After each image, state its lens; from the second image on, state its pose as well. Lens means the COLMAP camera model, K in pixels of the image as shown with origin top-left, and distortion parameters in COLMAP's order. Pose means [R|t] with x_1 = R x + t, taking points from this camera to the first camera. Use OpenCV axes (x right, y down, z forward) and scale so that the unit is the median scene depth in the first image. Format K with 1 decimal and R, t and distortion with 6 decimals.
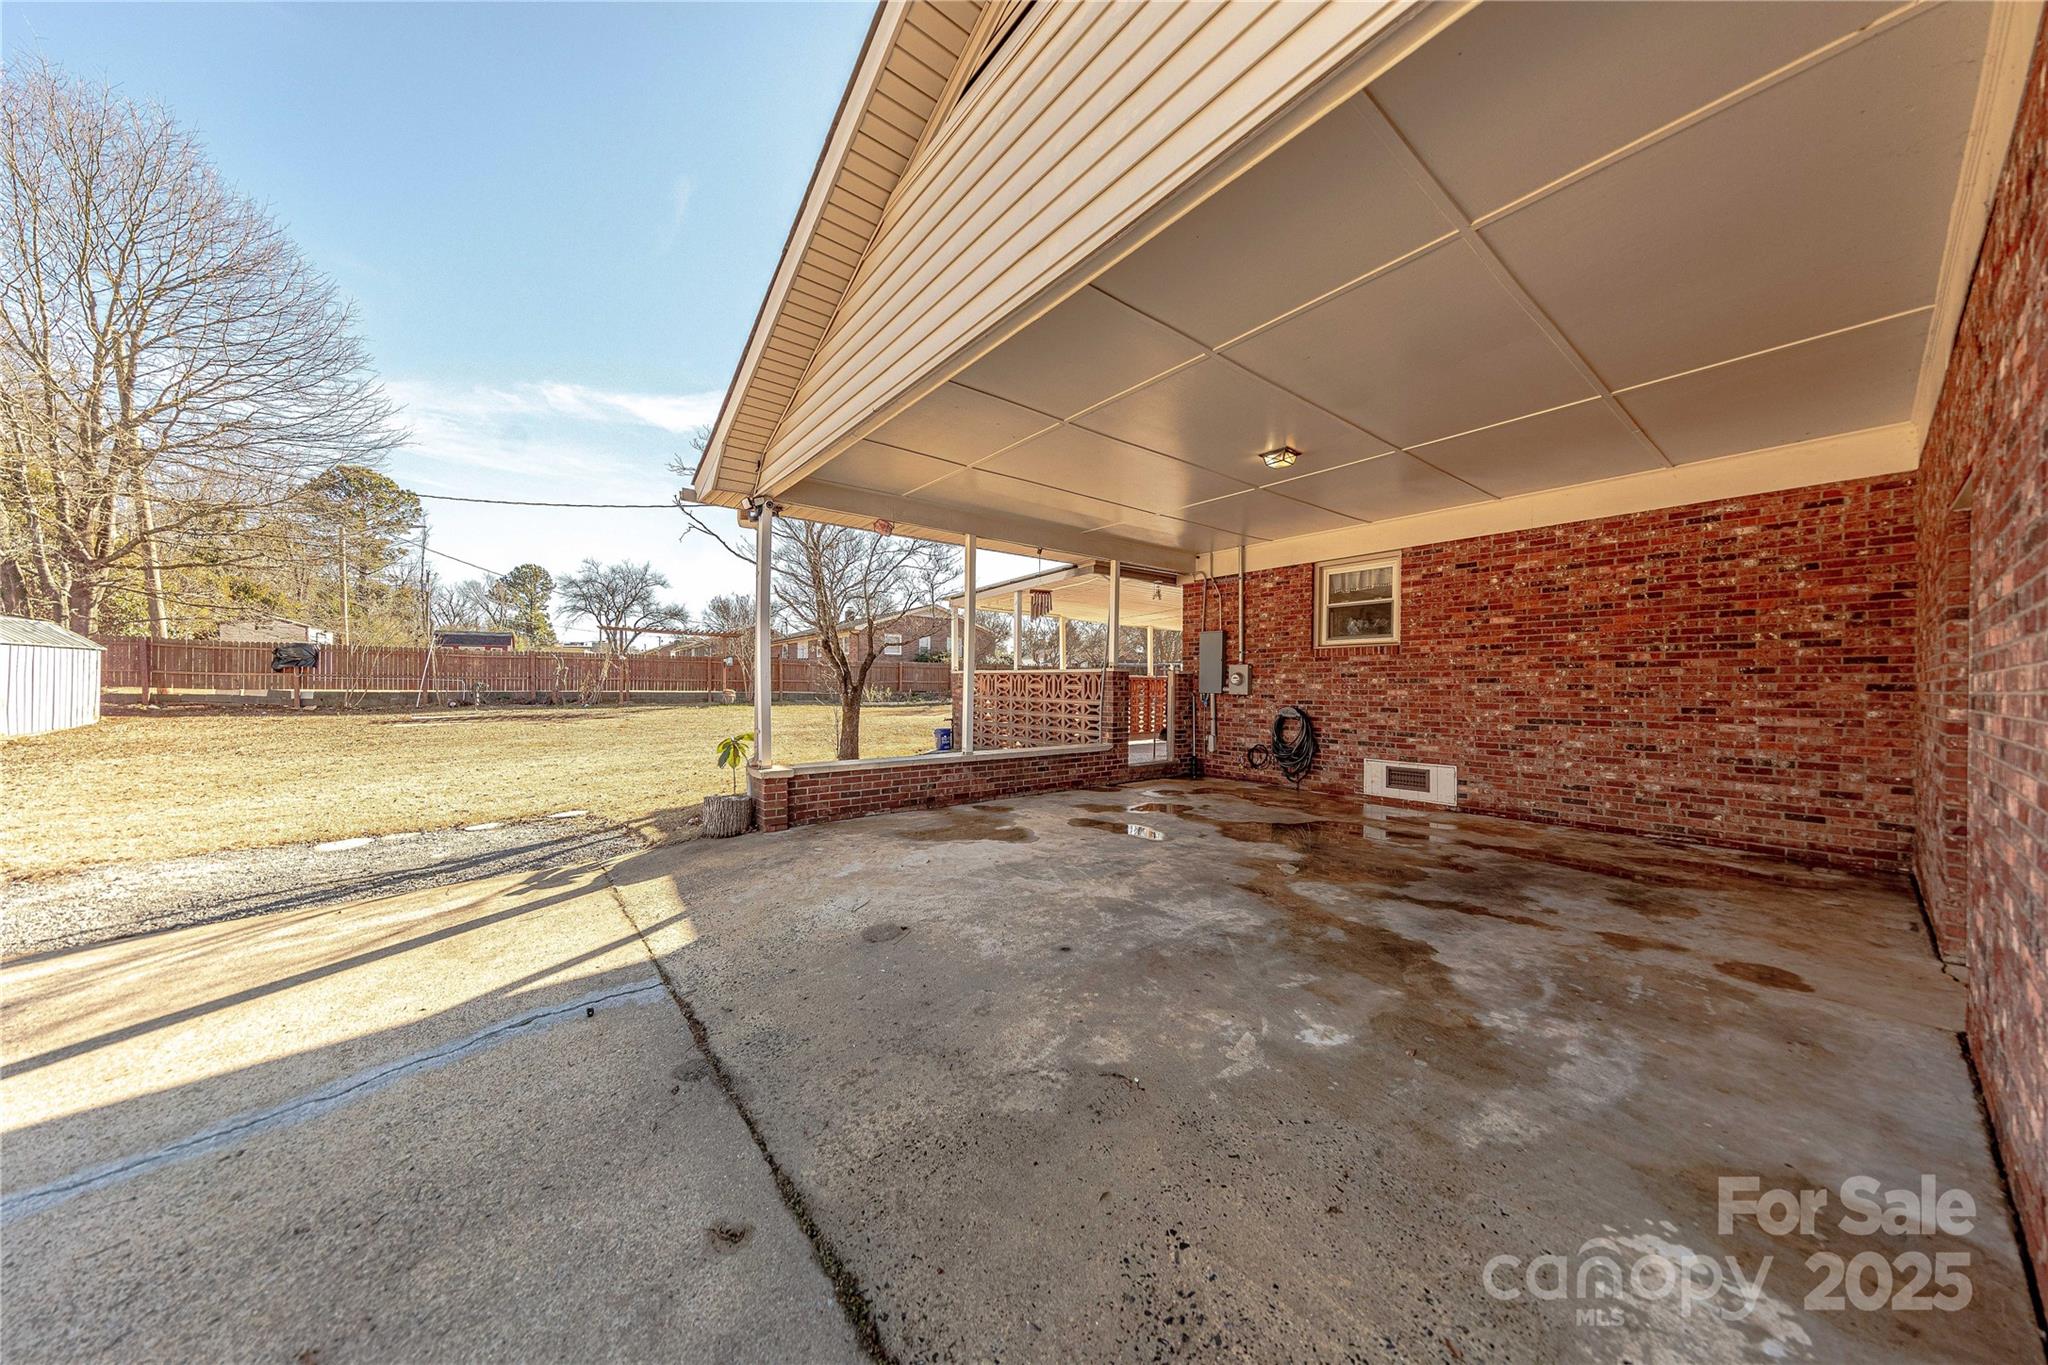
lens RADIAL K [[643.5, 0, 1024.9], [0, 643.5, 680.7], [0, 0, 1]] dist [0.007798, -0.000743]
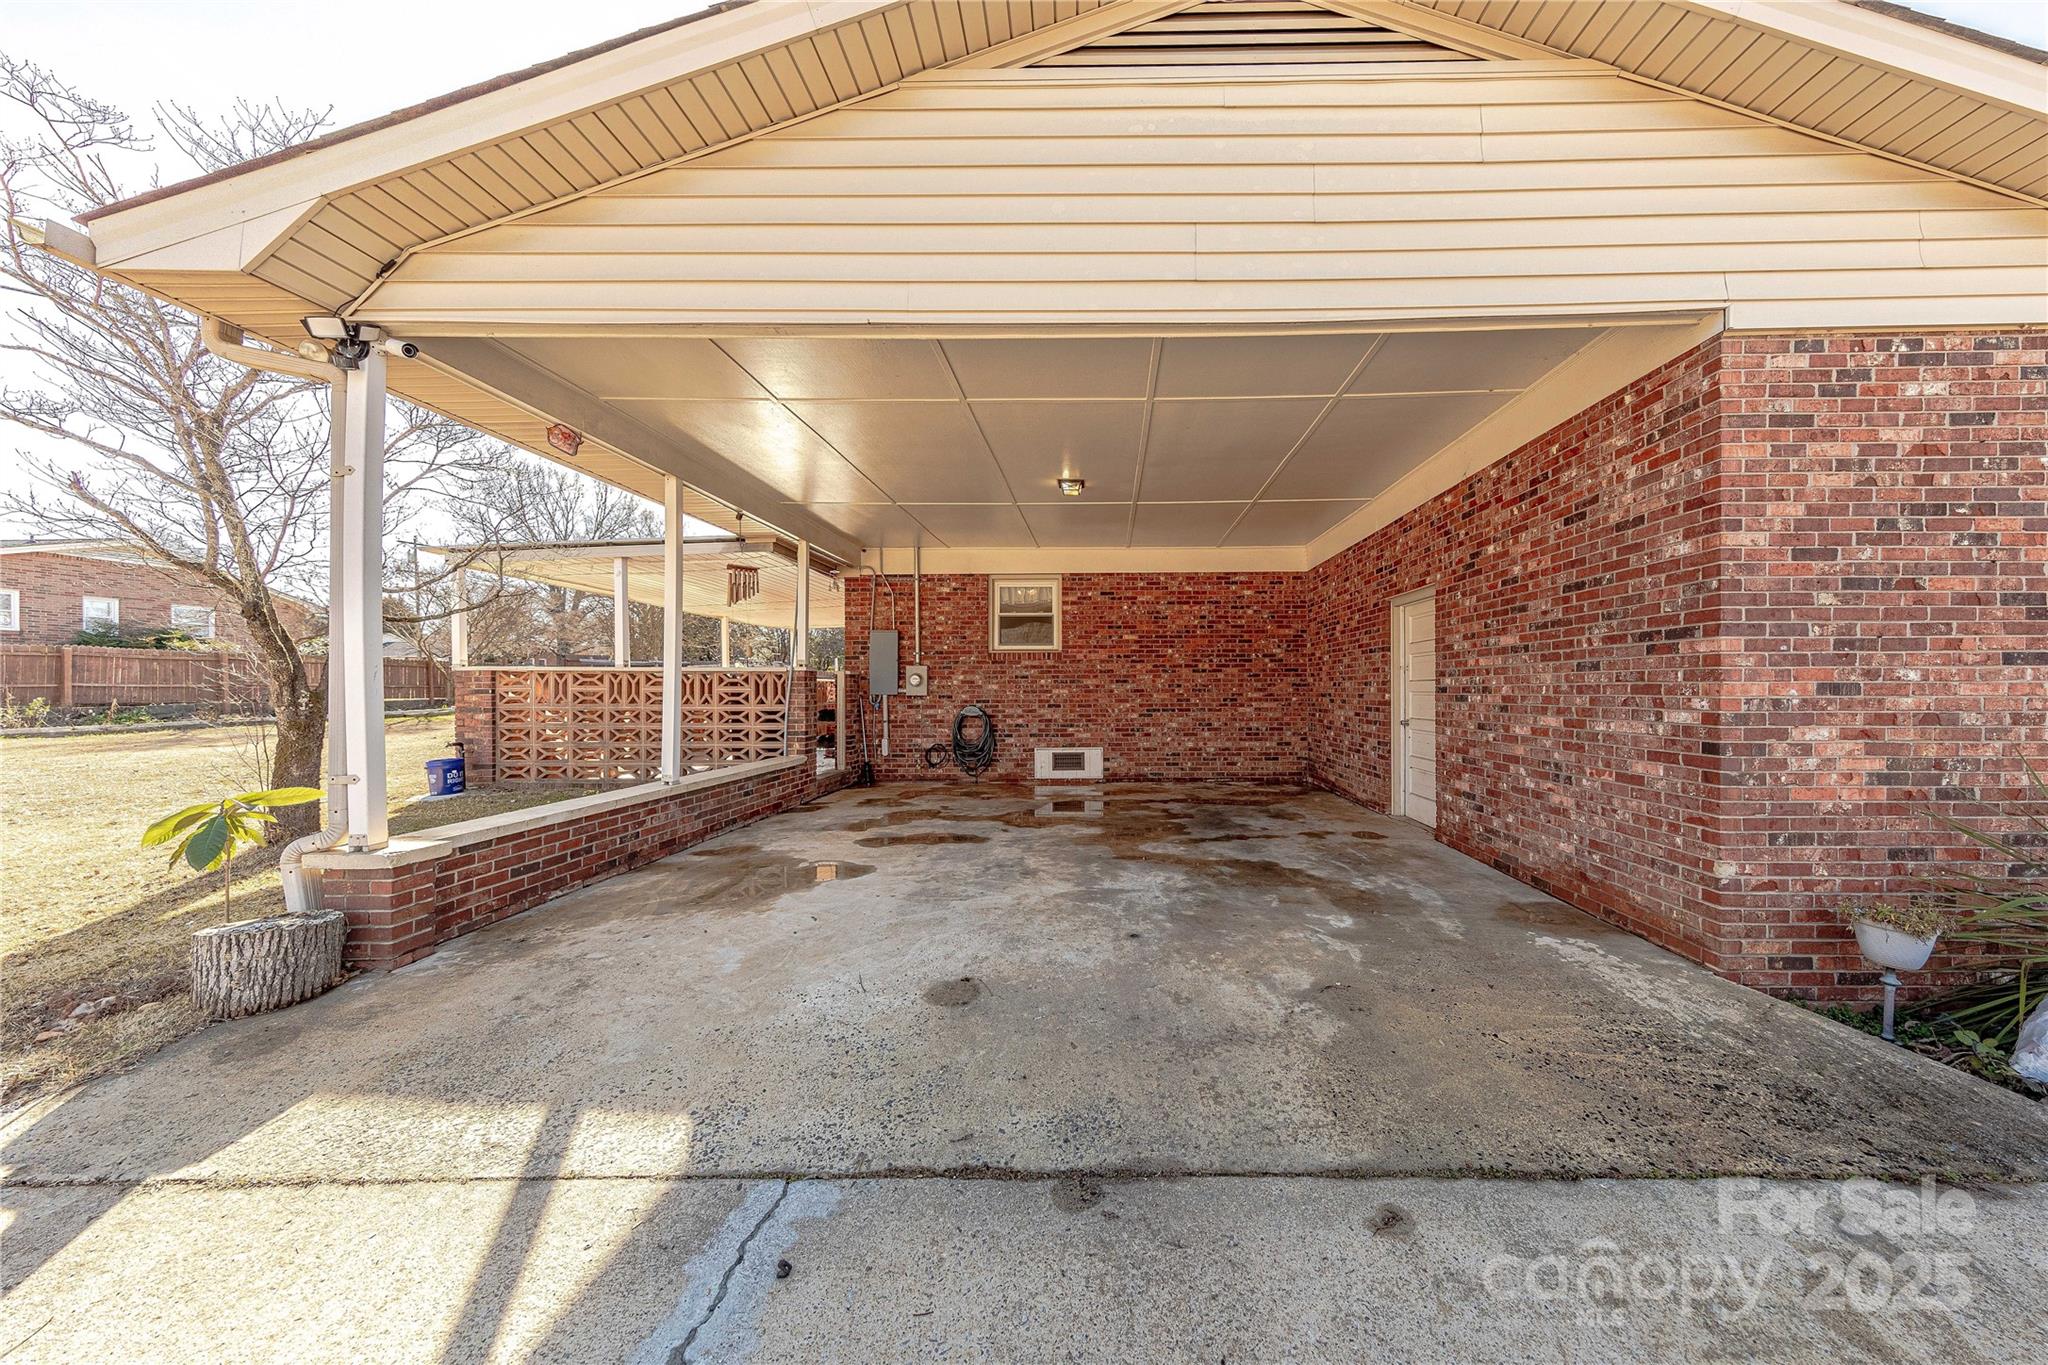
lens RADIAL K [[700.6, 0, 1030.9], [0, 700.6, 684.2], [0, 0, 1]] dist [0.008525, -0.000122]
pose [[0.627508, -0.002687, 0.778605, -0.587663], [0.001302, 0.999996, 0.002402, 0.002095], [-0.778609, -0.000493, 0.627510, 0.260514]]
